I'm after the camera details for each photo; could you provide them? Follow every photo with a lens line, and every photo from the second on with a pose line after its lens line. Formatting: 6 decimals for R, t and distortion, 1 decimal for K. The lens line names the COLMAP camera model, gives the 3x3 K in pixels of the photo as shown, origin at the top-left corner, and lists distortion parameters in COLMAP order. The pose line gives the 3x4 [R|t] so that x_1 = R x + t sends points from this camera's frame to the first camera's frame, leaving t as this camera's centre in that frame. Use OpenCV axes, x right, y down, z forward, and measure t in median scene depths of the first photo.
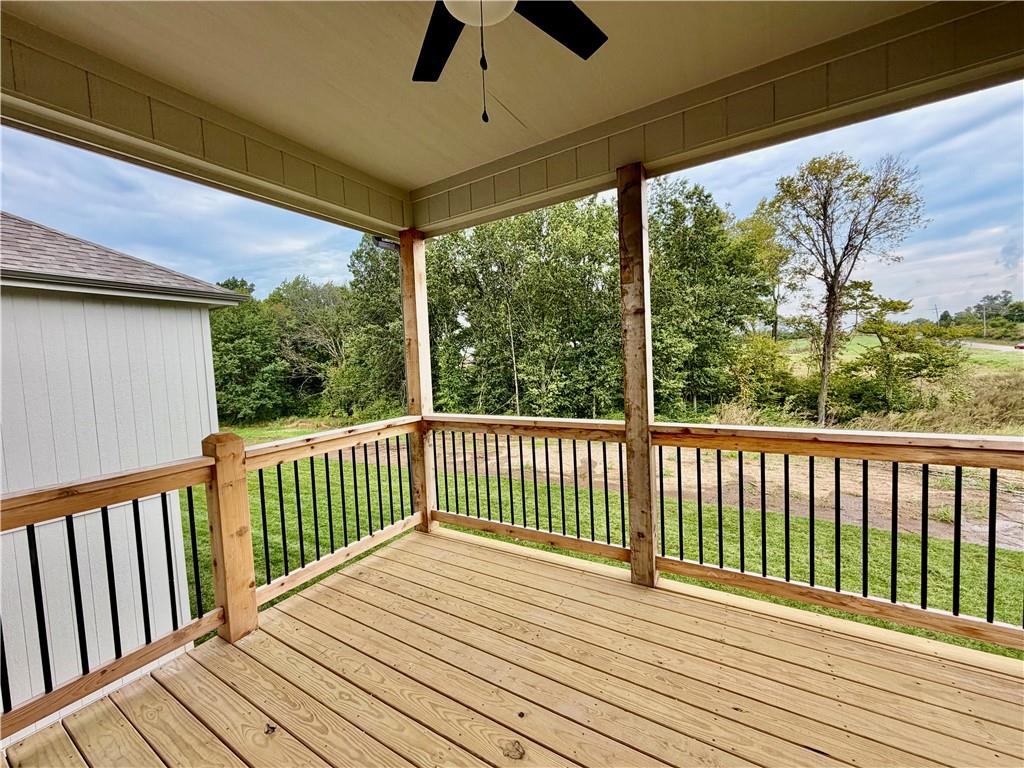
lens RADIAL K [[405.8, 0, 511.2], [0, 405.8, 383.1], [0, 0, 1]] dist [0.000619, 0.000168]
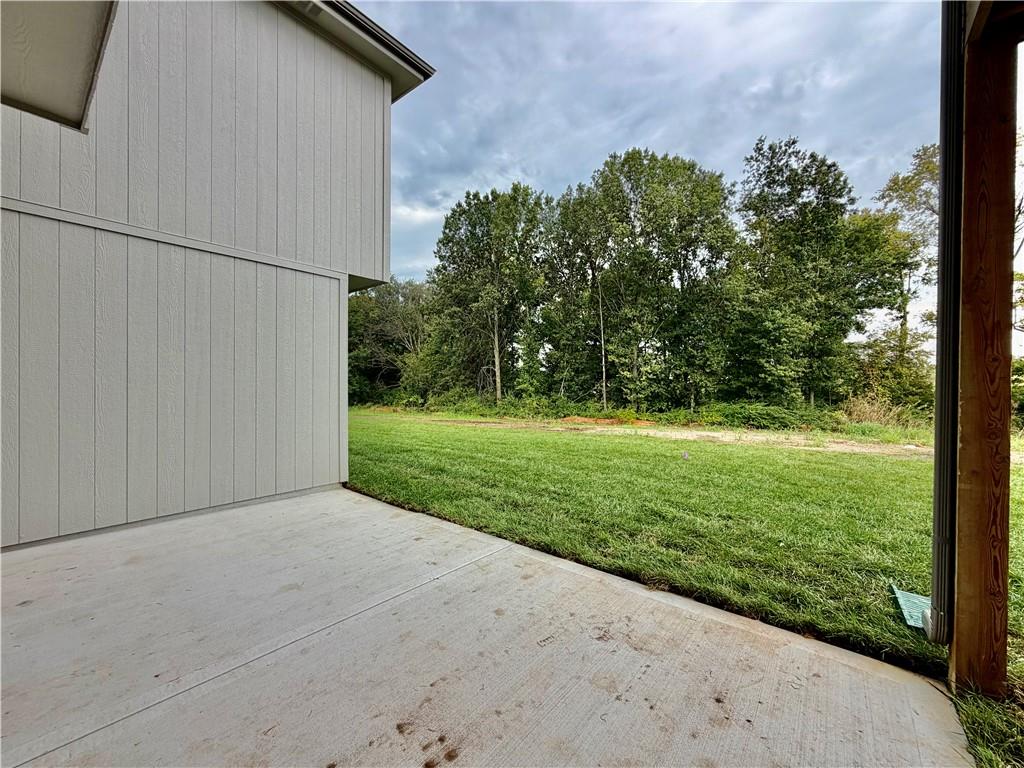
lens RADIAL K [[405.8, 0, 512.2], [0, 405.8, 385.1], [0, 0, 1]] dist [0.000619, 0.000168]
pose [[0.990066, 0.041540, -0.134330, -0.068004], [-0.050178, 0.996841, -0.061568, 0.106525], [0.131348, 0.067697, 0.989022, 0.055007]]
